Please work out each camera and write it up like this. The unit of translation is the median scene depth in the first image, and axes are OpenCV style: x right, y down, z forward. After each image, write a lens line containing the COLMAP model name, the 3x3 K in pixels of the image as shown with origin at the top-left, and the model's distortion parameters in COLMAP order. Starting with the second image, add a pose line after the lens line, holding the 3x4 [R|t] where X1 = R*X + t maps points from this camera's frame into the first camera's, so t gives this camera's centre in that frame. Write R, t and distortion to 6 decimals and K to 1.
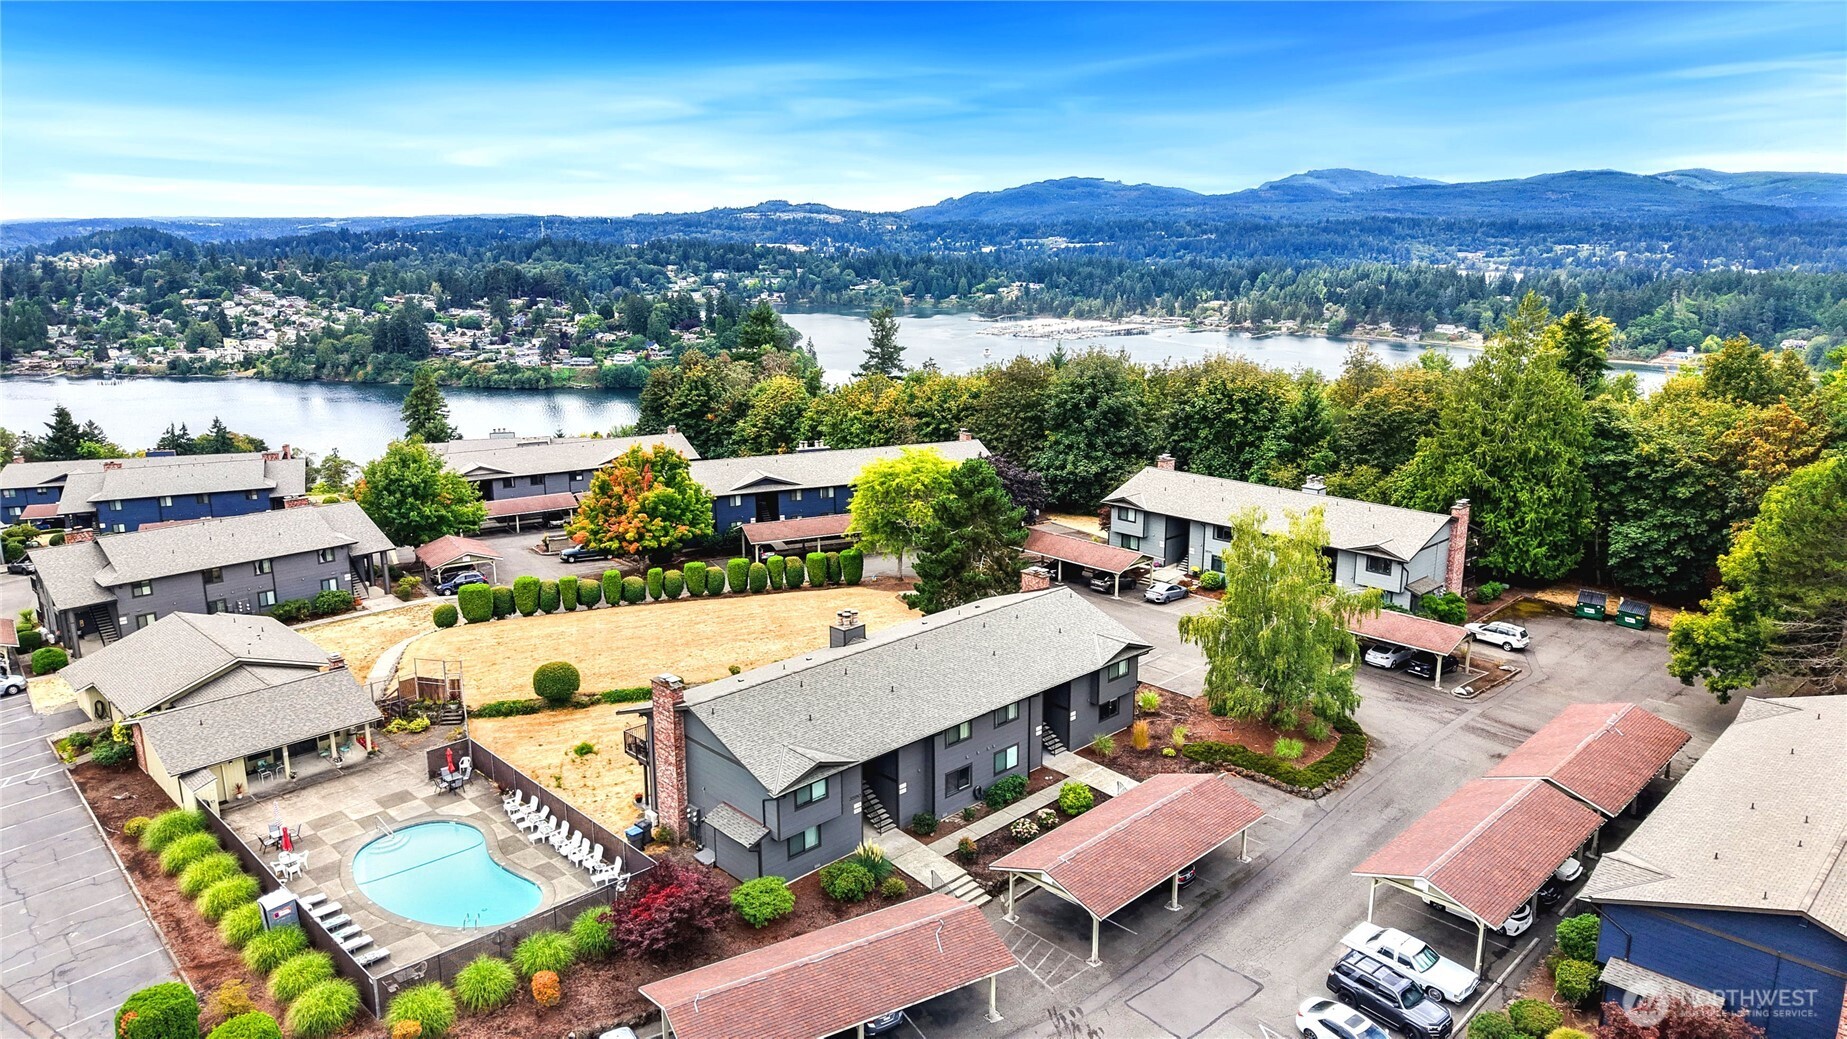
lens RADIAL K [[1215.0, 0, 916.8], [0, 1215.0, 564.6], [0, 0, 1]] dist [0.083394, -0.098553]
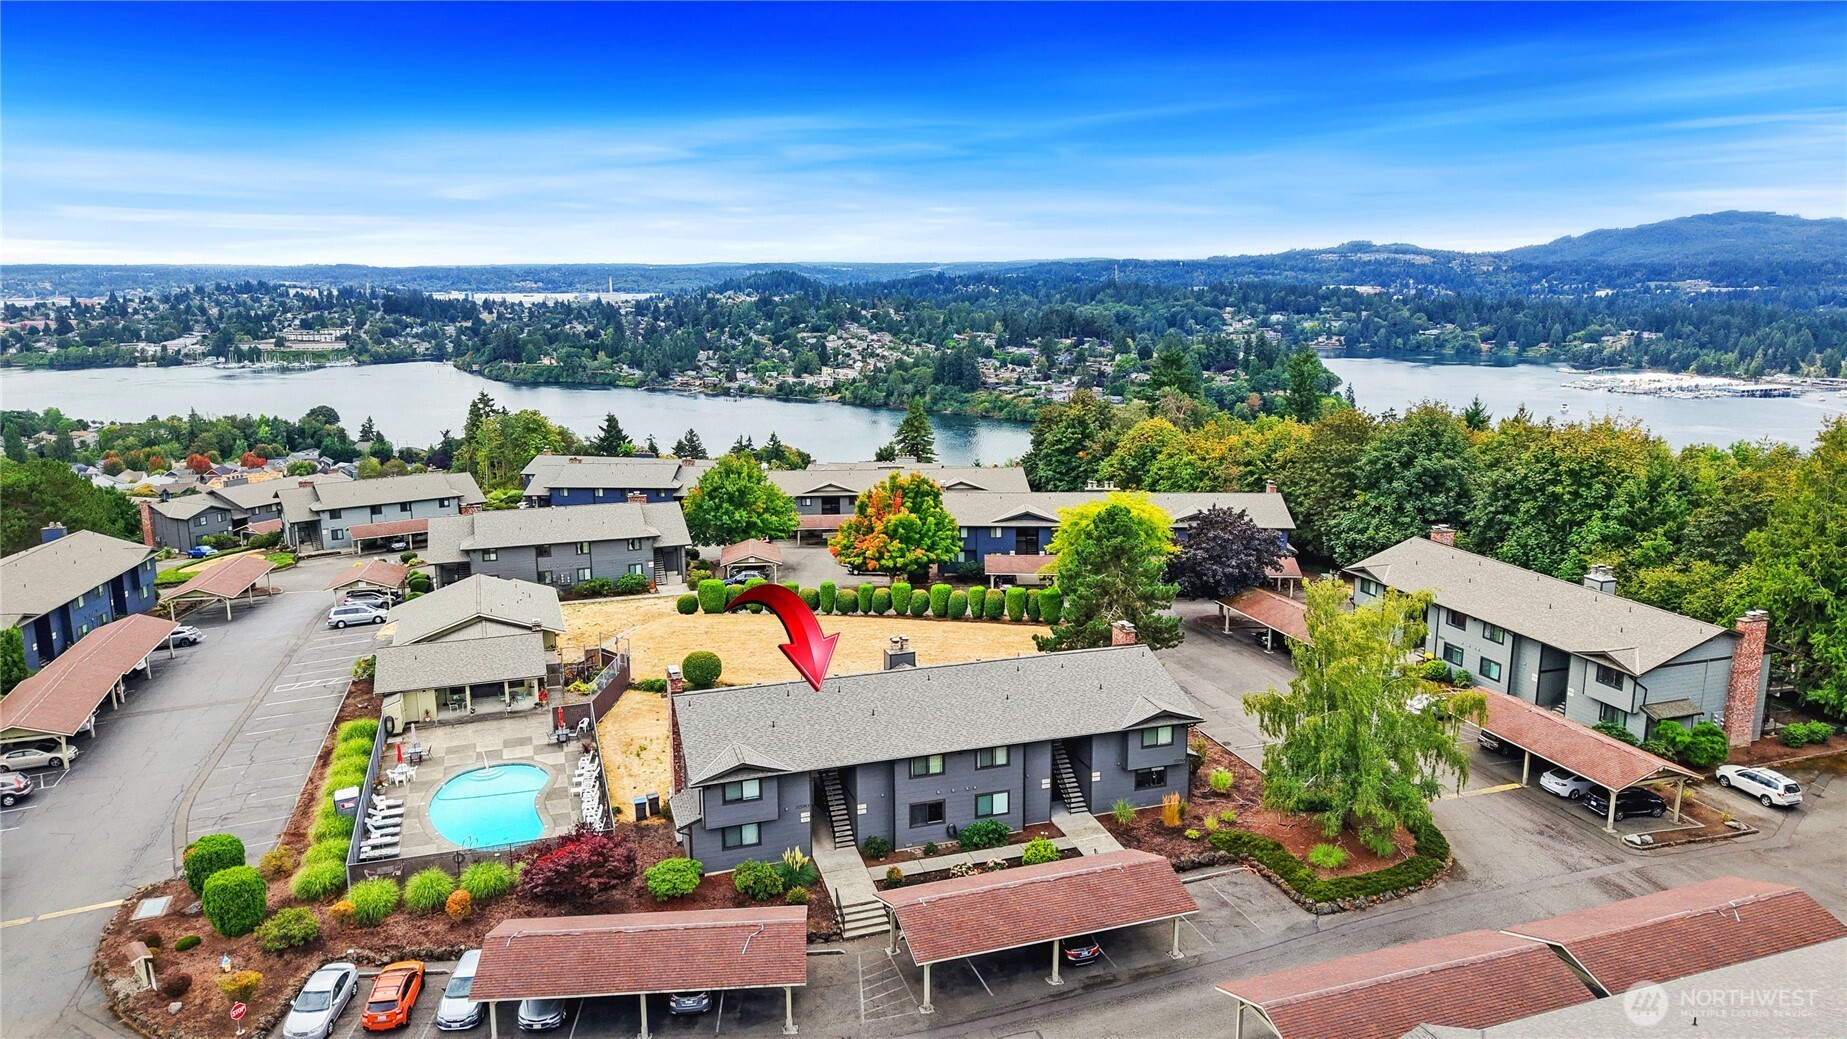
lens RADIAL K [[1215.0, 0, 916.8], [0, 1215.0, 564.6], [0, 0, 1]] dist [0.083394, -0.098553]
pose [[0.903524, 0.104573, -0.415583, 0.173214], [-0.117996, 0.992992, -0.006670, -0.008150], [0.411973, 0.055064, 0.909531, 0.026566]]
